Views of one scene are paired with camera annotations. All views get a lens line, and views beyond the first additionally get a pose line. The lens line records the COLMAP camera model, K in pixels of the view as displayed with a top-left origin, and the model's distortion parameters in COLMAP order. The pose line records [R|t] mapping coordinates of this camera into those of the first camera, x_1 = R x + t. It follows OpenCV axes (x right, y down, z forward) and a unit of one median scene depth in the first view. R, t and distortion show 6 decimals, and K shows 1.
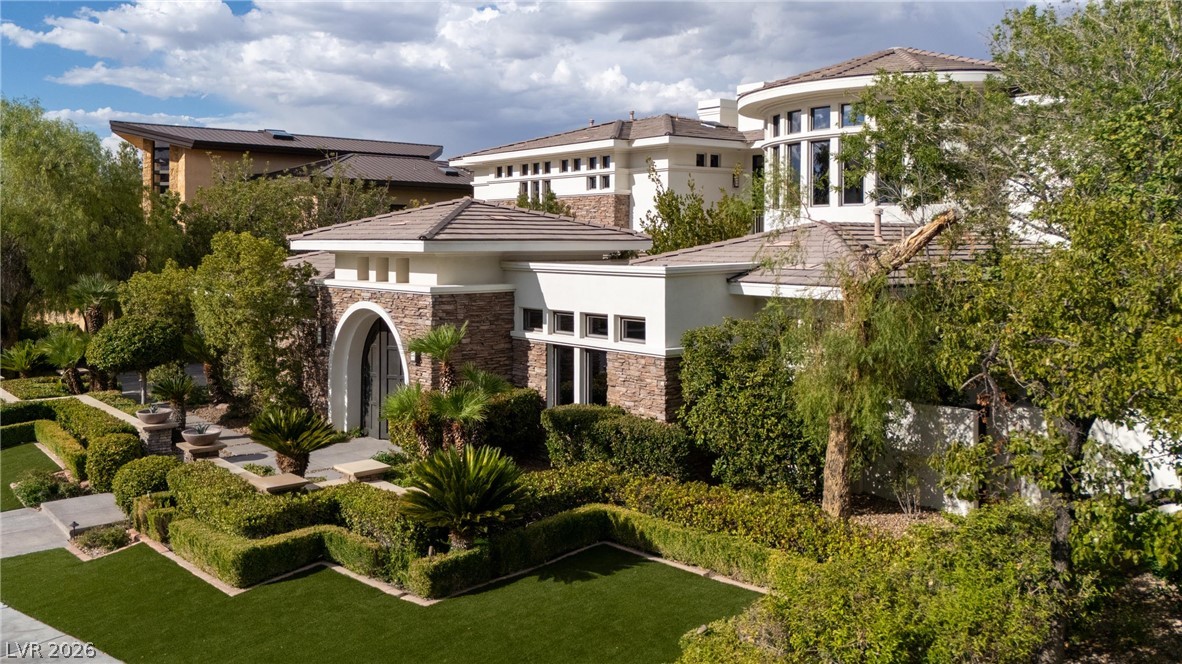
lens RADIAL K [[962.8, 0, 591.4], [0, 962.8, 329.8], [0, 0, 1]] dist [0.004666, 0.000575]
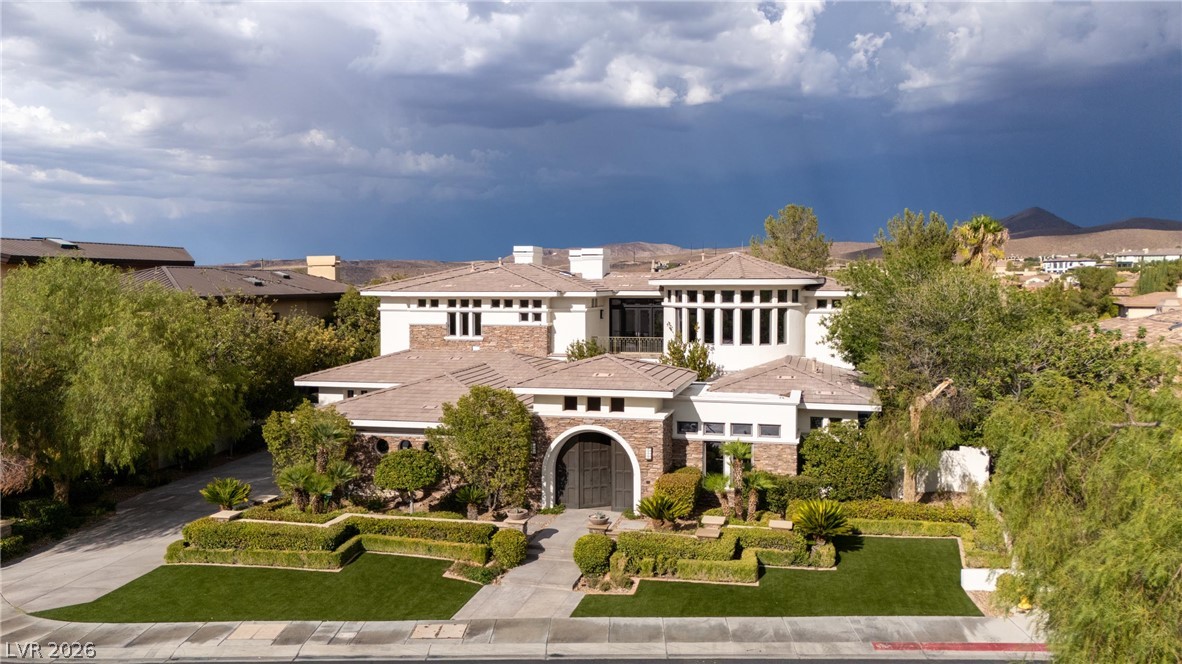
lens RADIAL K [[885.2, 0, 590.8], [0, 885.2, 333.1], [0, 0, 1]] dist [0.000029, -0.000079]
pose [[0.813007, -0.037951, 0.581016, -1.005269], [0.056515, 0.998305, -0.013874, -0.151146], [-0.579504, 0.044116, 0.813774, -0.211778]]
